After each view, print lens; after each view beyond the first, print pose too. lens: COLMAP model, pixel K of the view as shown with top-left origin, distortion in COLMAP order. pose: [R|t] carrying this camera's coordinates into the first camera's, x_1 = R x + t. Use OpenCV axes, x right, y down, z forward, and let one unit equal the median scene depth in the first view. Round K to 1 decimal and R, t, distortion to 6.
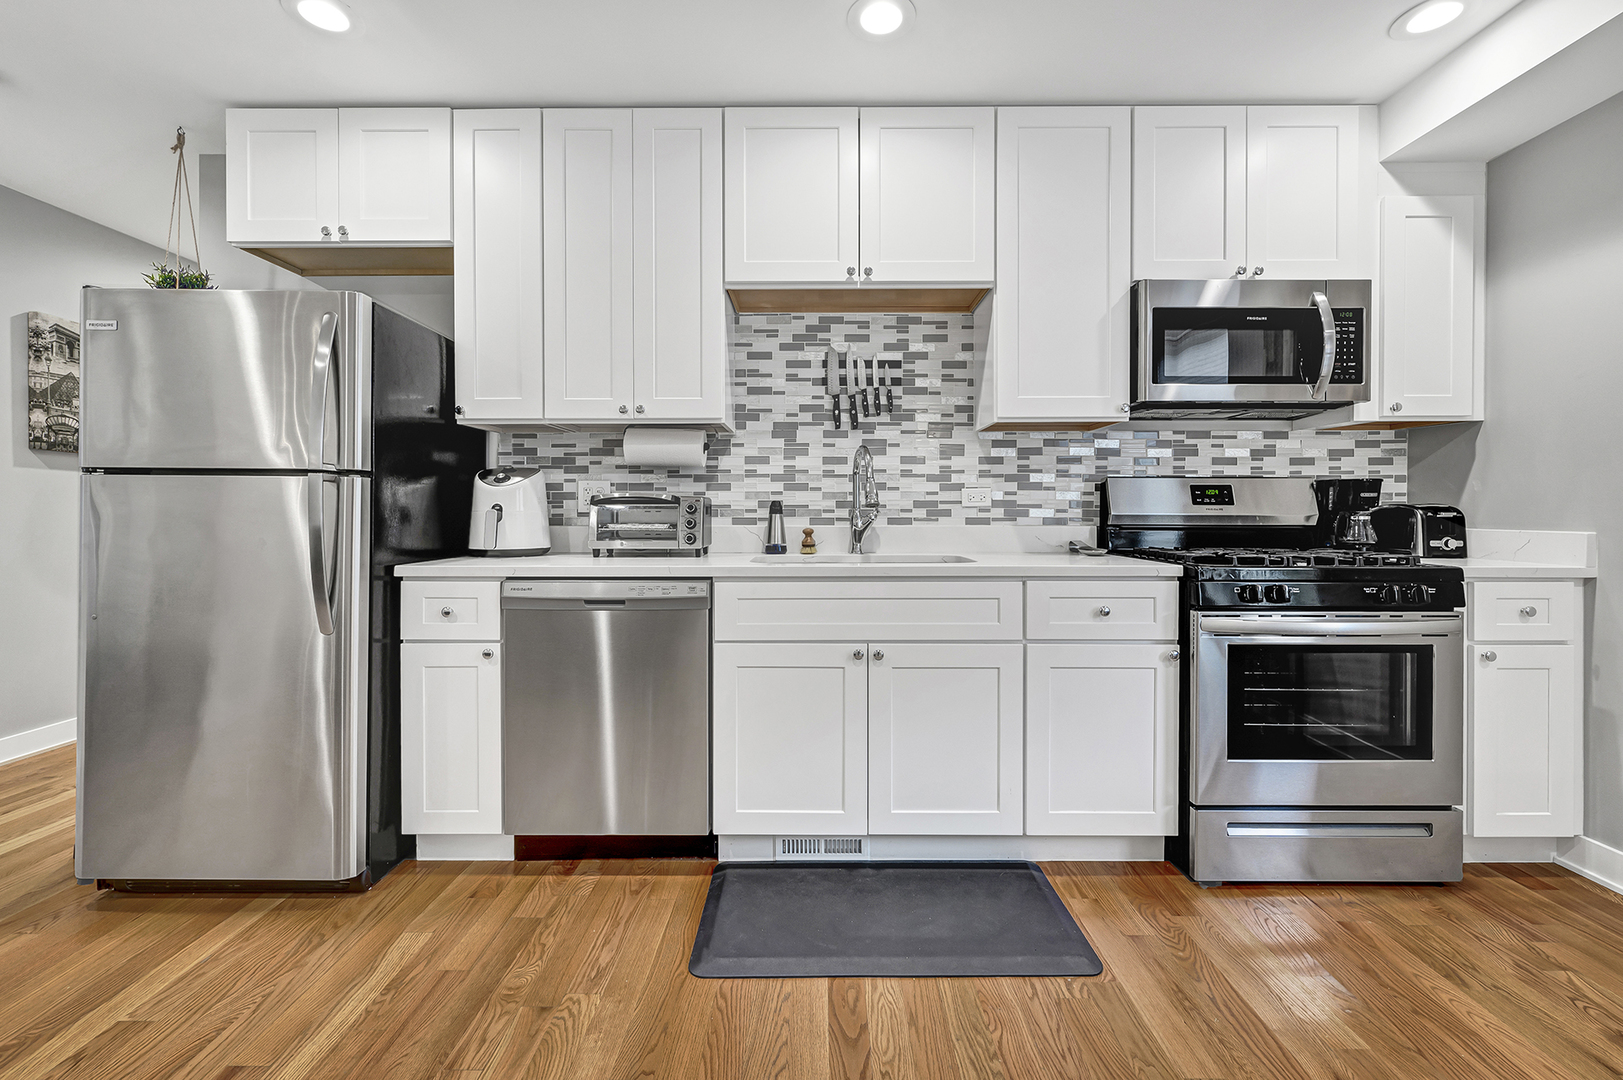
lens RADIAL K [[674.3, 0, 812.9], [0, 674.3, 510.9], [0, 0, 1]] dist [-0.000272, -0.000065]
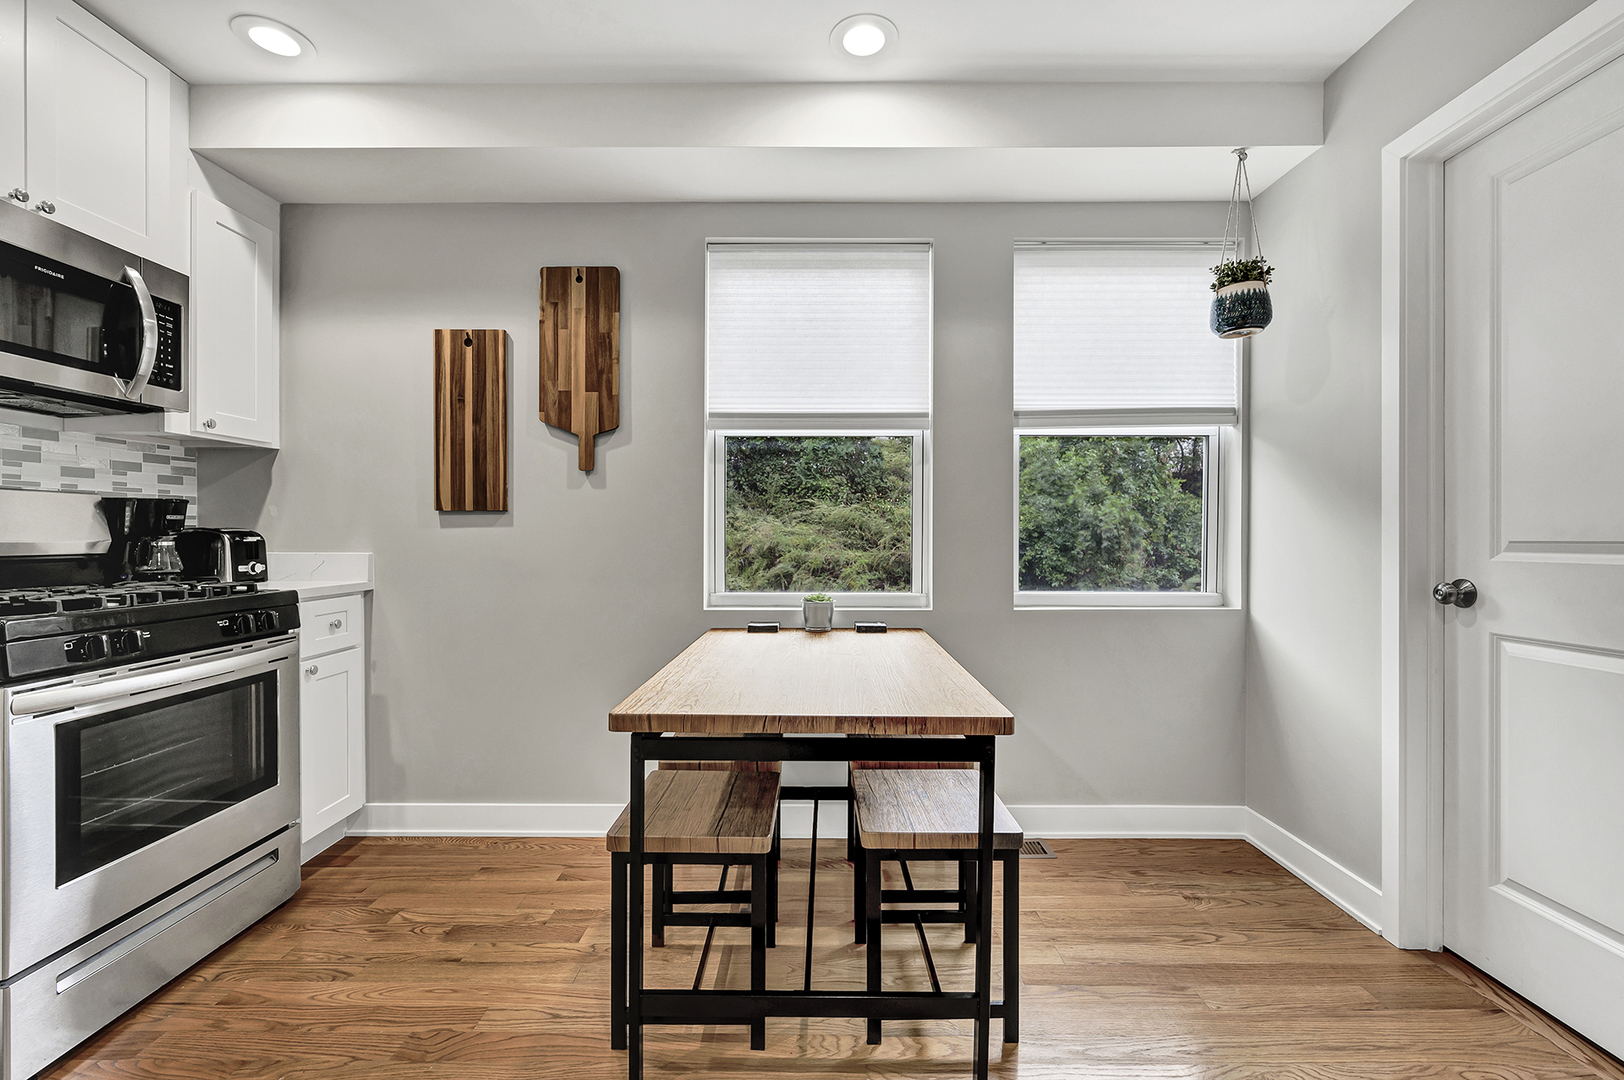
lens RADIAL K [[701.3, 0, 815.3], [0, 701.3, 536.5], [0, 0, 1]] dist [-0.002841, -0.000022]
pose [[-0.004984, -0.004843, 0.999976, -0.103694], [0.002118, 0.999986, 0.004853, -0.001560], [-0.999985, 0.002142, -0.004974, 0.176505]]
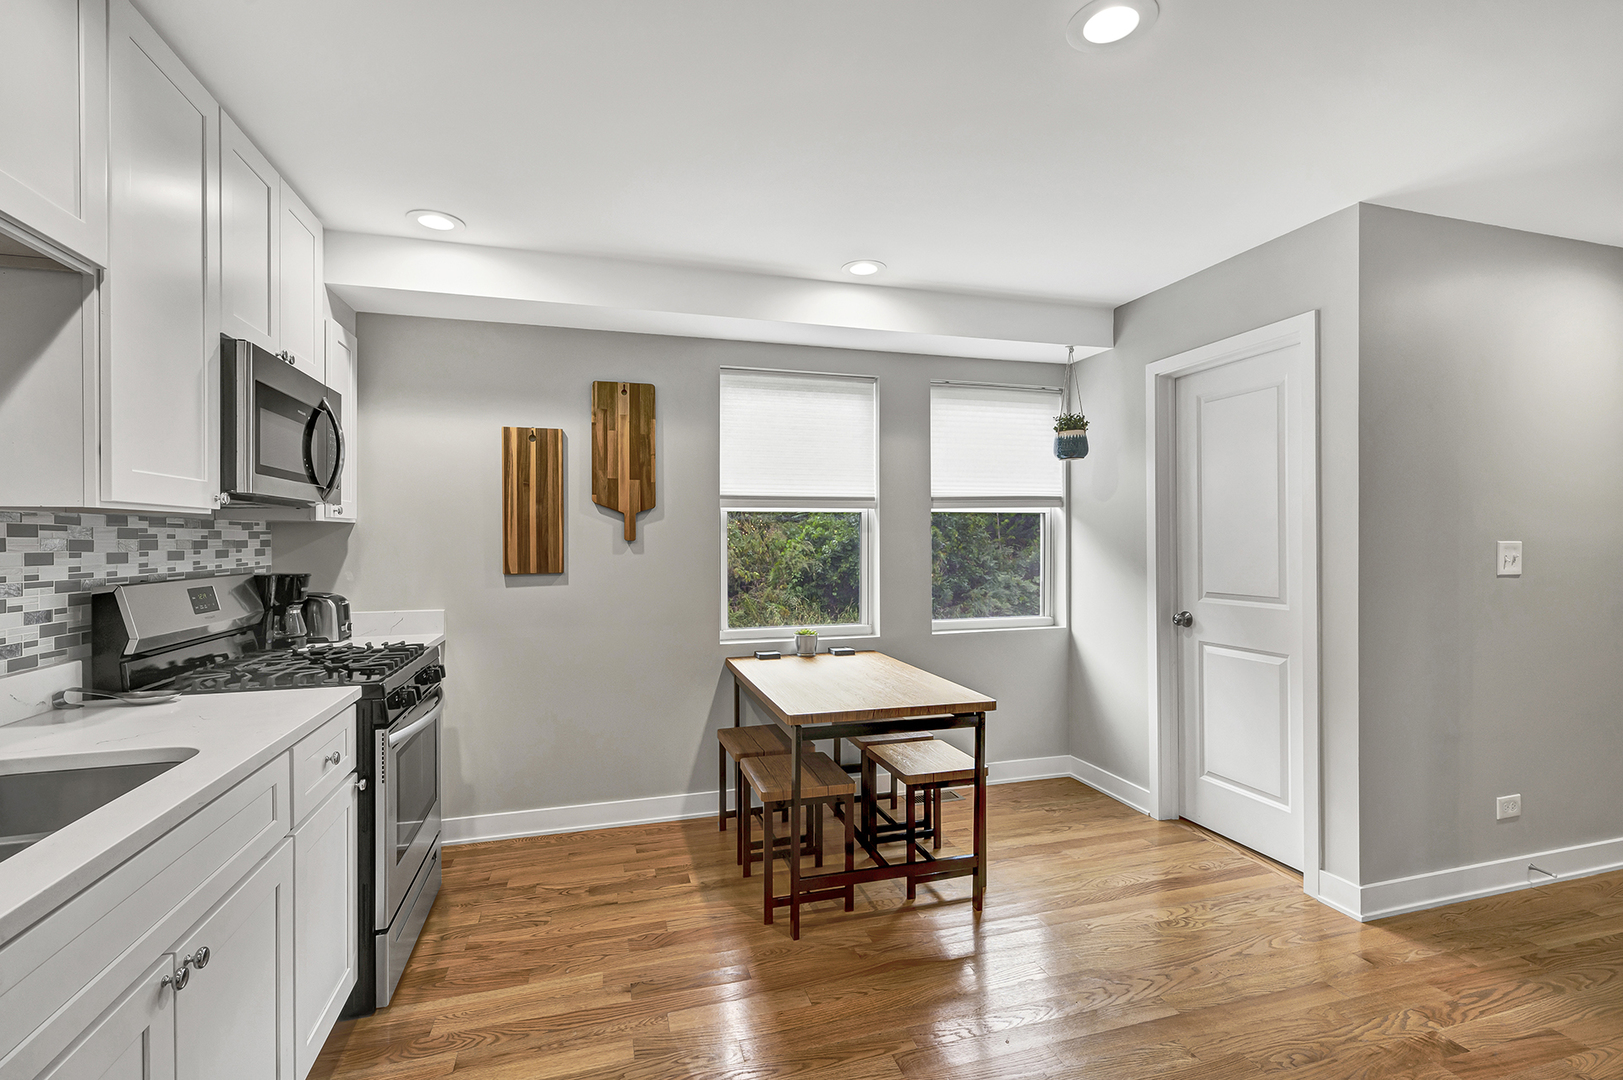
lens RADIAL K [[736.3, 0, 815.6], [0, 736.3, 536.4], [0, 0, 1]] dist [0.001075, 0.000057]
pose [[-0.295385, 0.002853, 0.955374, -0.540515], [0.006773, 0.999977, -0.000892, -0.105923], [-0.955354, 0.006208, -0.295397, 0.615874]]
